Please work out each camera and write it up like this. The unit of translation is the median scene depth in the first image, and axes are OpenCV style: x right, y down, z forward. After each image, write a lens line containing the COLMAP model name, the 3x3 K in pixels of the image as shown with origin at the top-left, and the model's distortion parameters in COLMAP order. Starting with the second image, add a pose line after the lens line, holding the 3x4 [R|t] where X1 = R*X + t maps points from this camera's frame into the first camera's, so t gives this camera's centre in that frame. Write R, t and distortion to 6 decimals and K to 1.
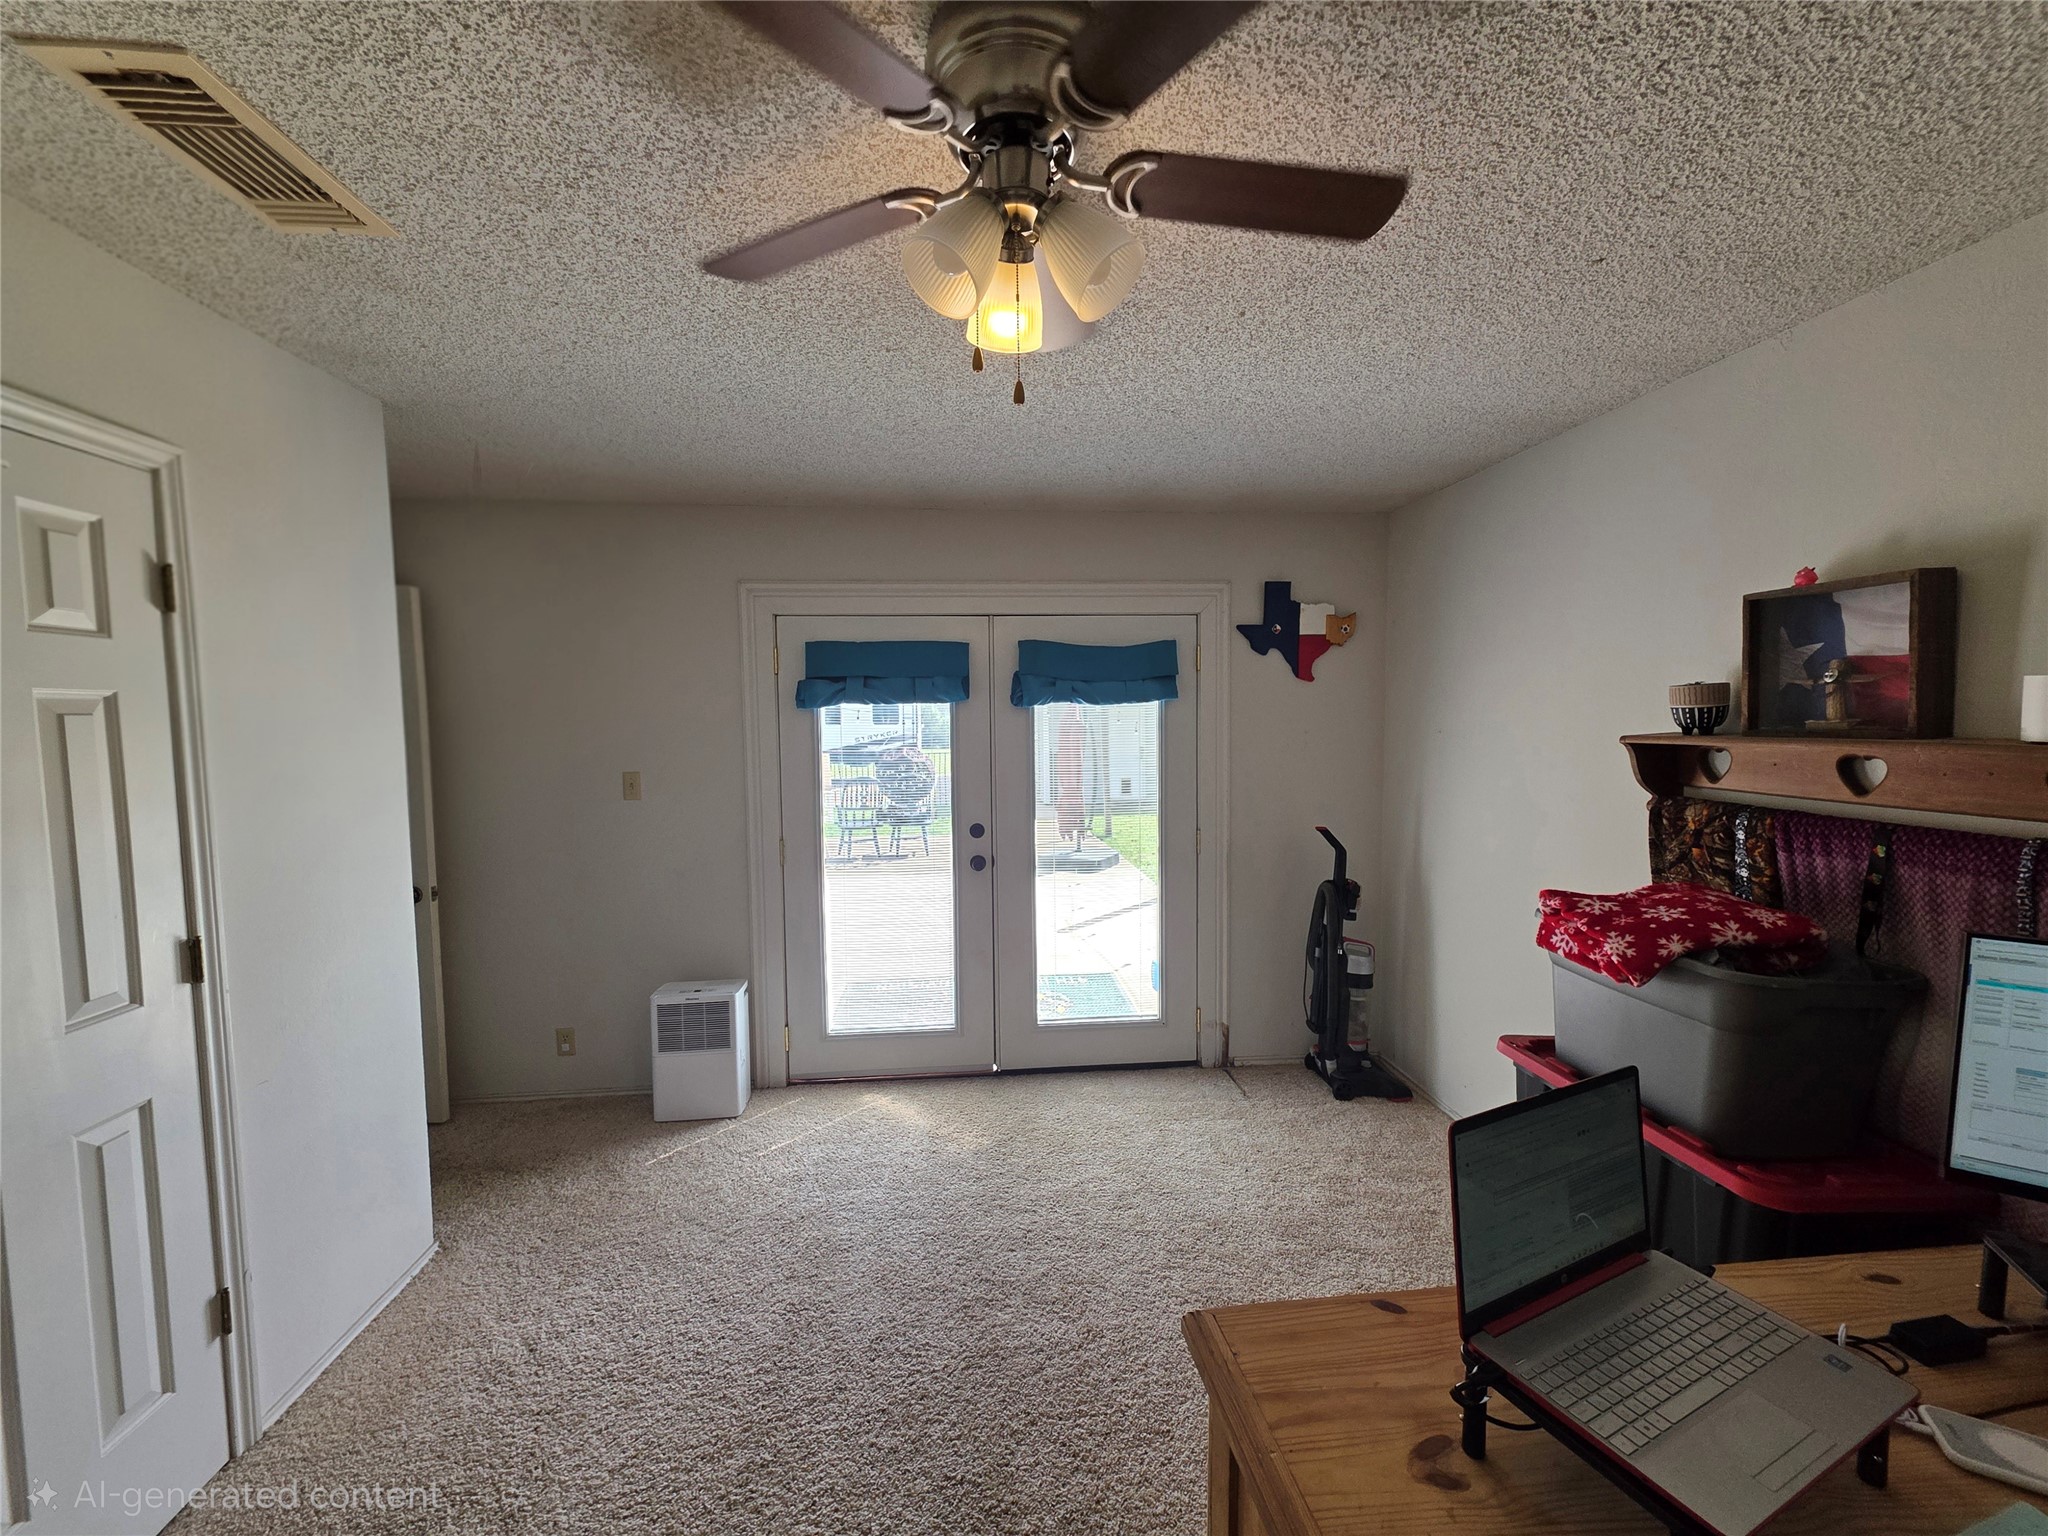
lens RADIAL K [[821.1, 0, 1025.4], [0, 821.1, 767.9], [0, 0, 1]] dist [0.003199, 0.000407]
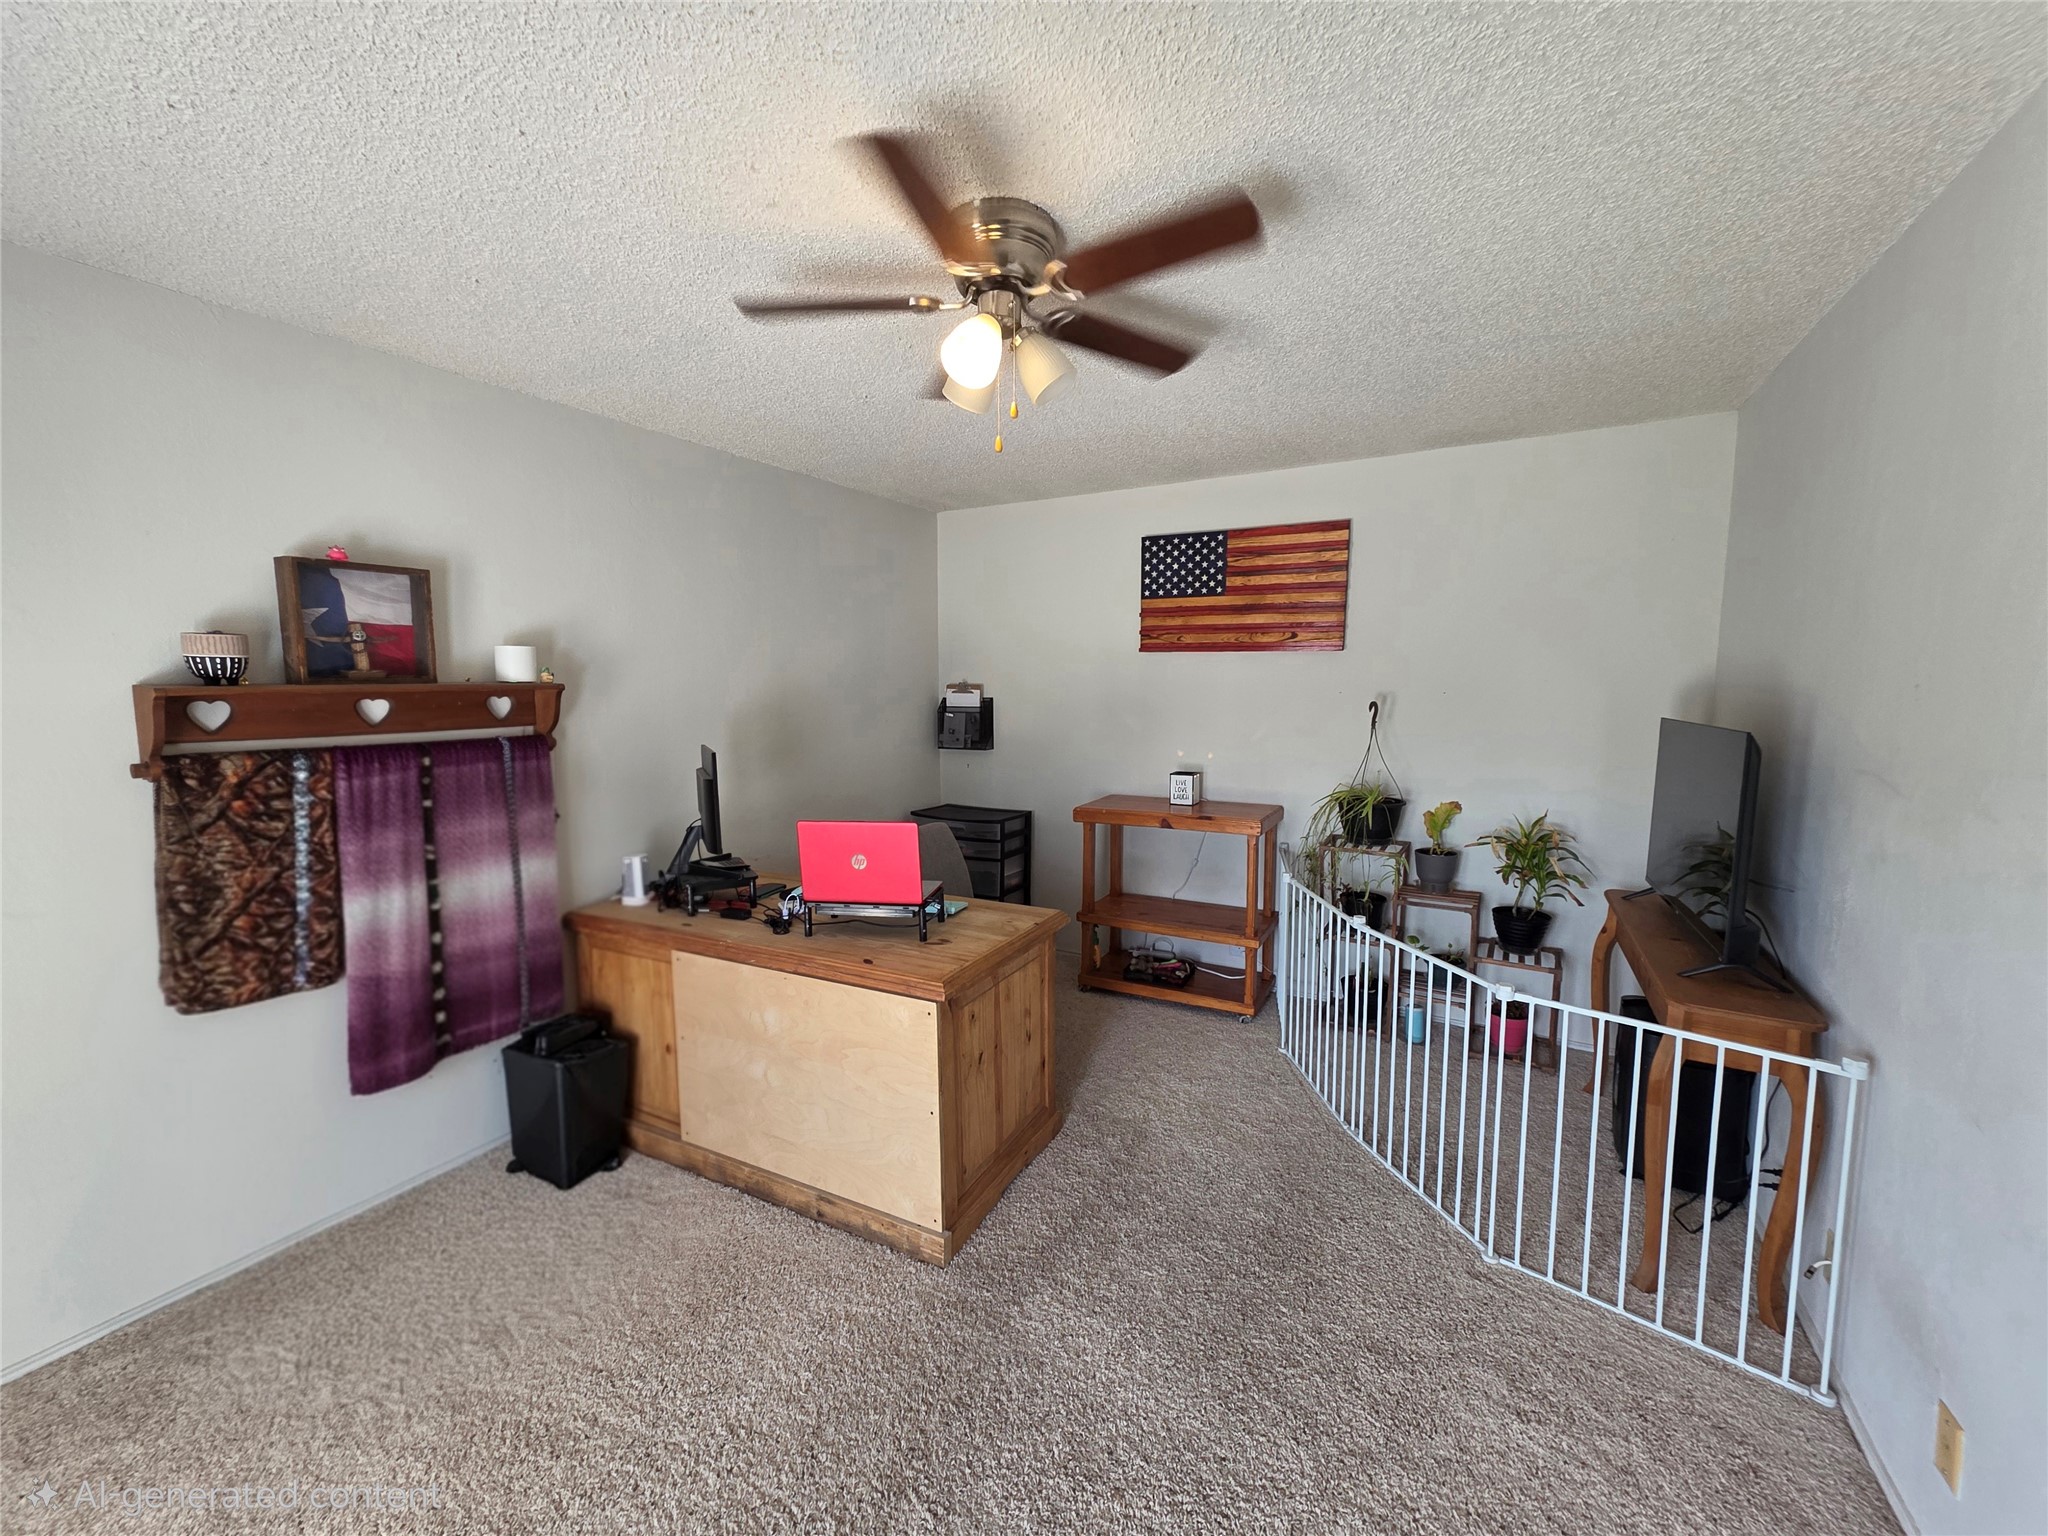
lens RADIAL K [[821.1, 0, 1029.1], [0, 821.1, 763.2], [0, 0, 1]] dist [0.003199, 0.000407]
pose [[-0.833571, -0.045260, 0.550556, -0.571812], [0.046990, 0.987216, 0.152302, -0.058376], [-0.550411, 0.152825, -0.820788, 1.419532]]
